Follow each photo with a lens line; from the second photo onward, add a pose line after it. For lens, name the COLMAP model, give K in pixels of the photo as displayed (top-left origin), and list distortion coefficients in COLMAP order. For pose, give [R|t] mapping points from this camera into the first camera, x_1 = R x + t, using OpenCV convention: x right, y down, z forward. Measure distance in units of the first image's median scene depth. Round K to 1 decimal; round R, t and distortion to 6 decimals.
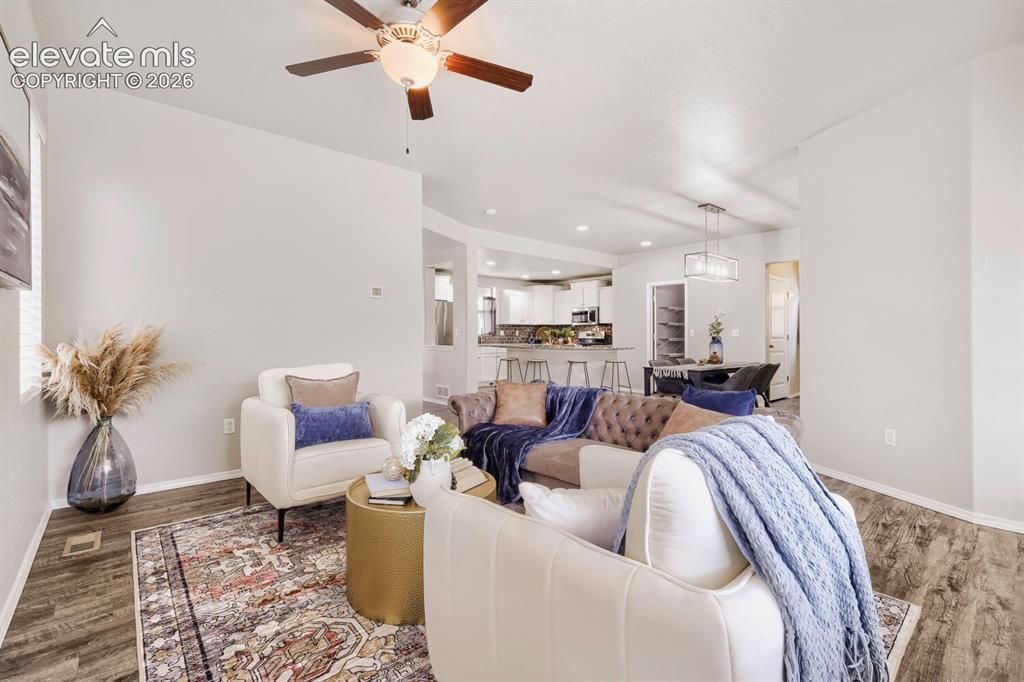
lens RADIAL K [[440.4, 0, 532.4], [0, 440.4, 336.3], [0, 0, 1]] dist [0.000705, 0.000115]
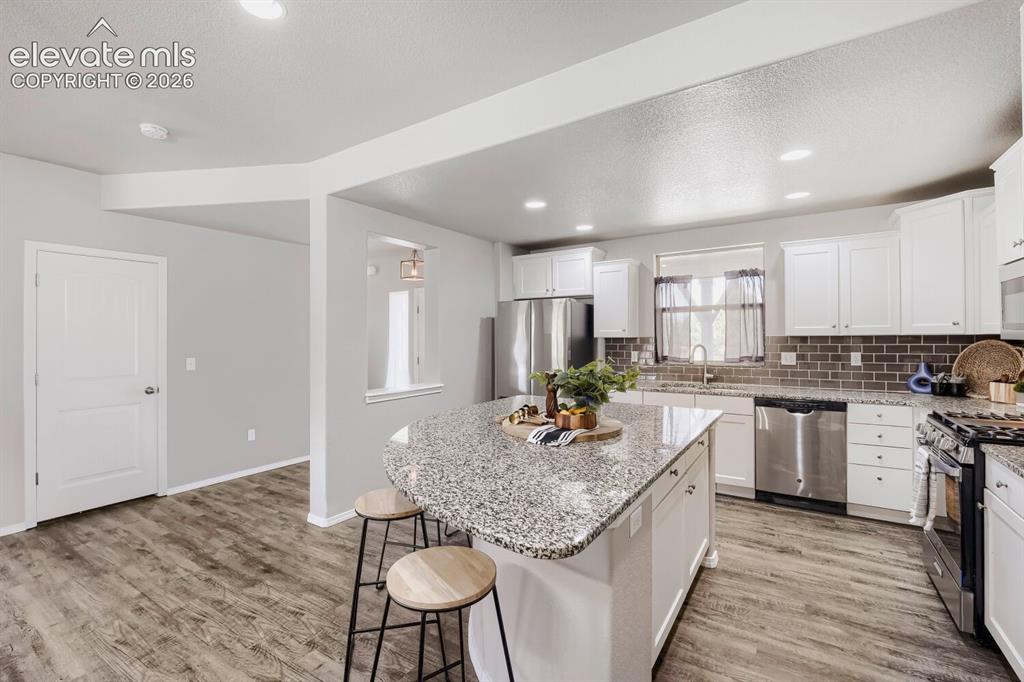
lens RADIAL K [[446.8, 0, 499.8], [0, 446.8, 340.8], [0, 0, 1]] dist [-0.008864, 0.000106]
pose [[0.214253, 0.005341, -0.976764, 0.261253], [0.007946, 0.999942, 0.007211, -0.028723], [0.976746, -0.009306, 0.214198, 0.699692]]
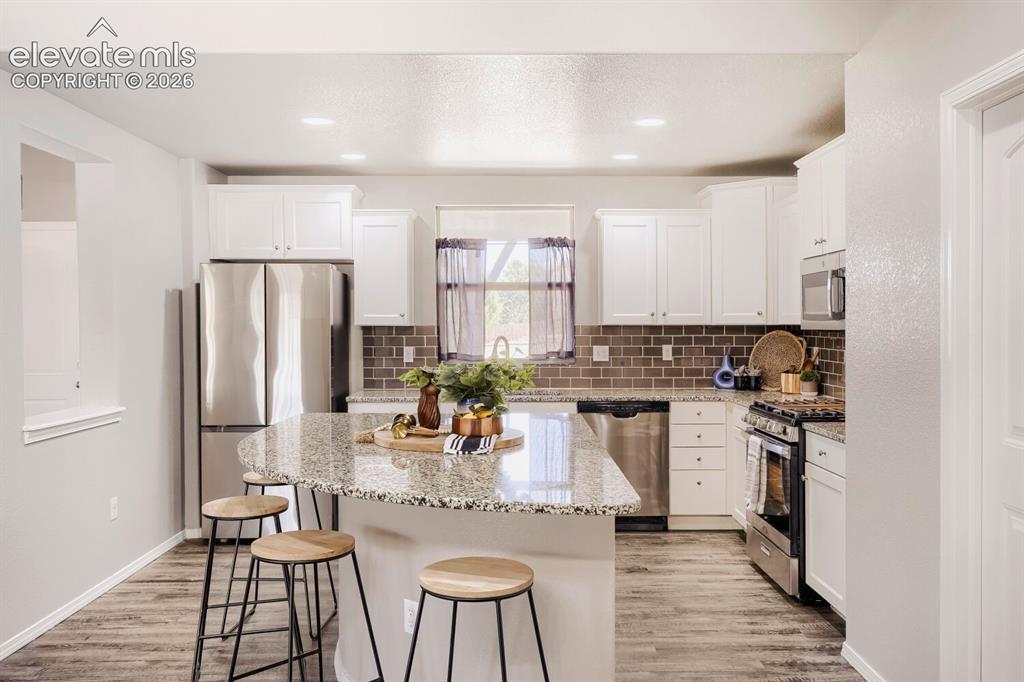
lens RADIAL K [[846.4, 0, 512.0], [0, 846.4, 341.0], [0, 0, 1]] dist [0.004363, 0.001593]
pose [[0.730550, 0.013457, -0.682726, 0.294972], [0.000338, 0.999799, 0.020068, -0.028906], [0.682859, -0.014892, 0.730398, 0.551577]]
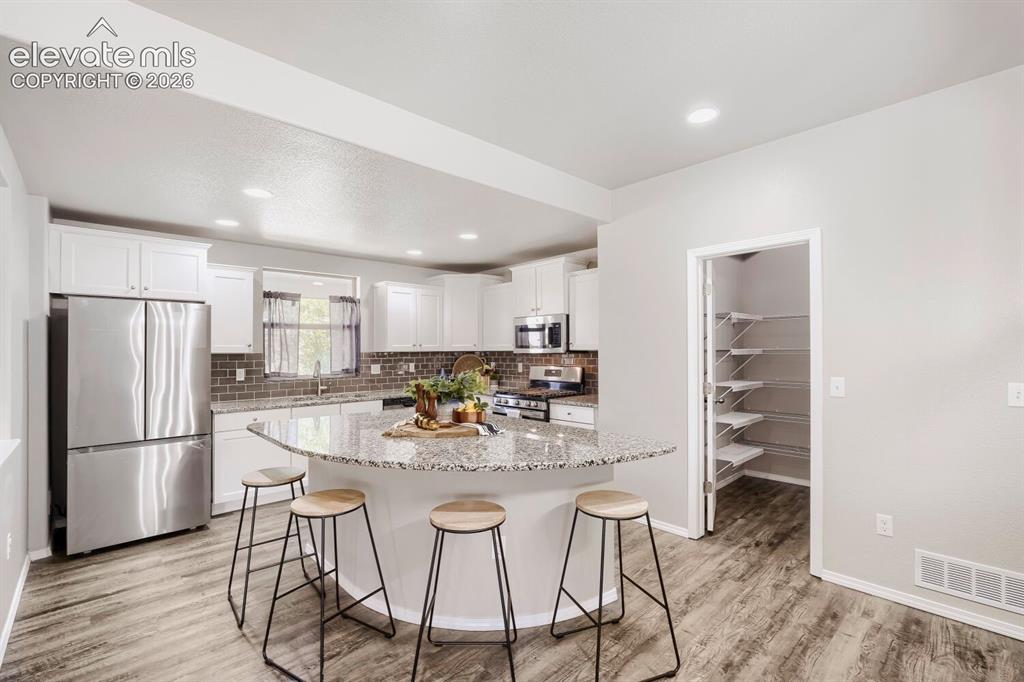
lens RADIAL K [[450.4, 0, 514.5], [0, 450.4, 346.8], [0, 0, 1]] dist [-0.012776, 0.000497]
pose [[0.999977, -0.006700, 0.000505, 0.090621], [0.006704, 0.999946, -0.007881, -0.028895], [-0.000452, 0.007884, 0.999969, 0.510803]]
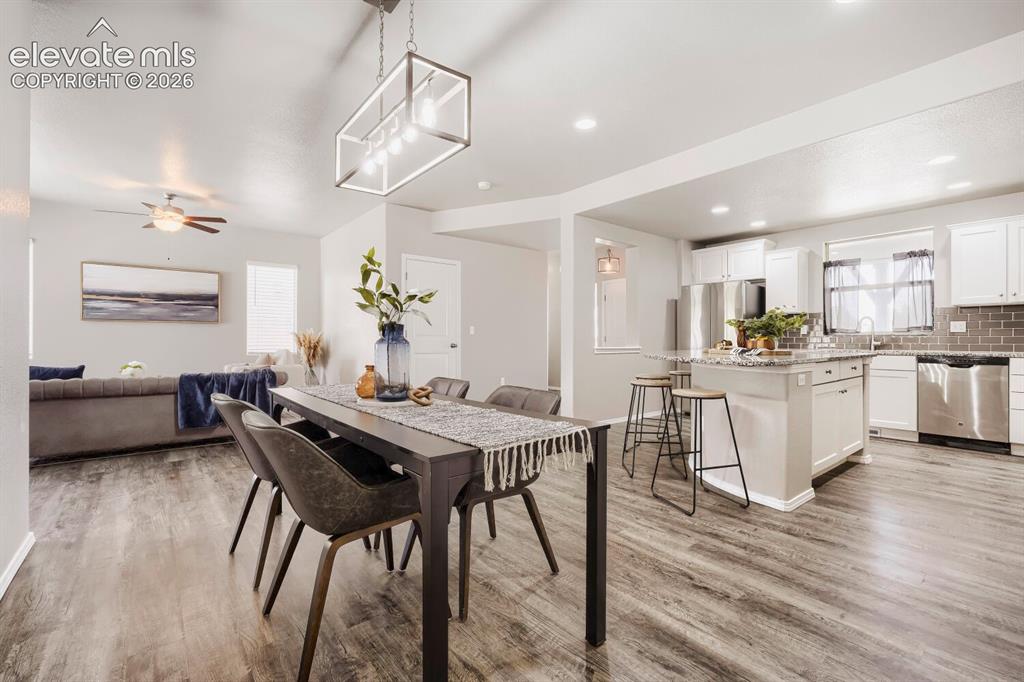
lens RADIAL K [[453.6, 0, 512.0], [0, 453.6, 341.0], [0, 0, 1]] dist [0.002997, 0.000677]
pose [[-0.066894, 0.000125, -0.997760, 0.422660], [0.001141, 0.999999, 0.000049, 0.006217], [0.997759, -0.001135, -0.066894, 0.613298]]
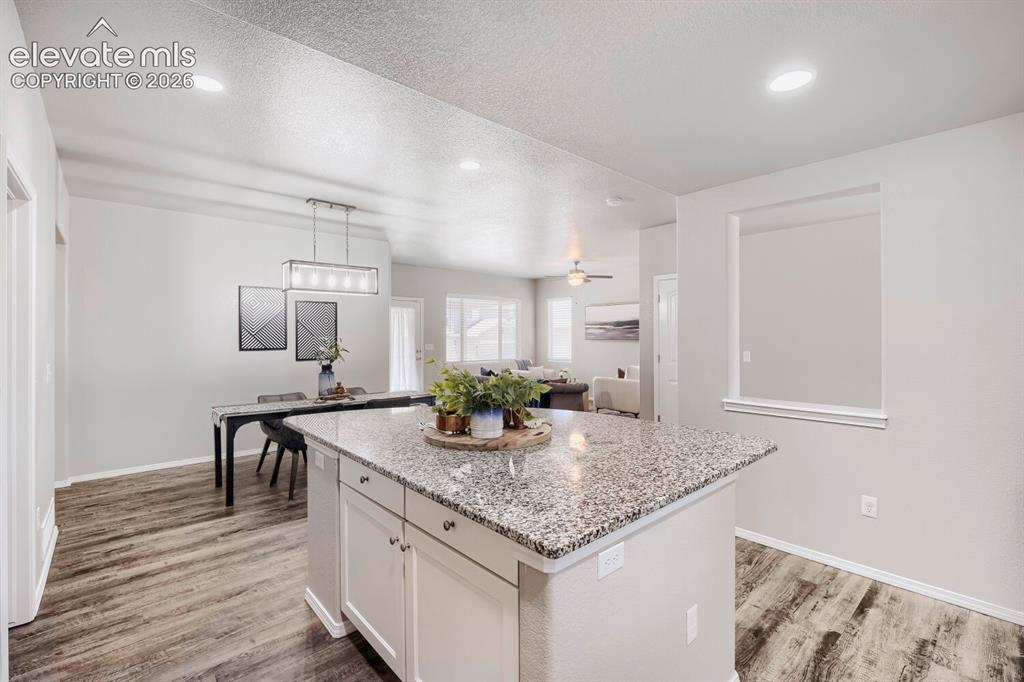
lens RADIAL K [[450.5, 0, 507.5], [0, 450.5, 334.3], [0, 0, 1]] dist [-0.003530, -0.000566]
pose [[-0.999550, 0.001513, 0.029971, 0.033834], [0.001386, 0.999990, -0.004281, -0.029253], [-0.029977, -0.004238, -0.999542, 0.988063]]
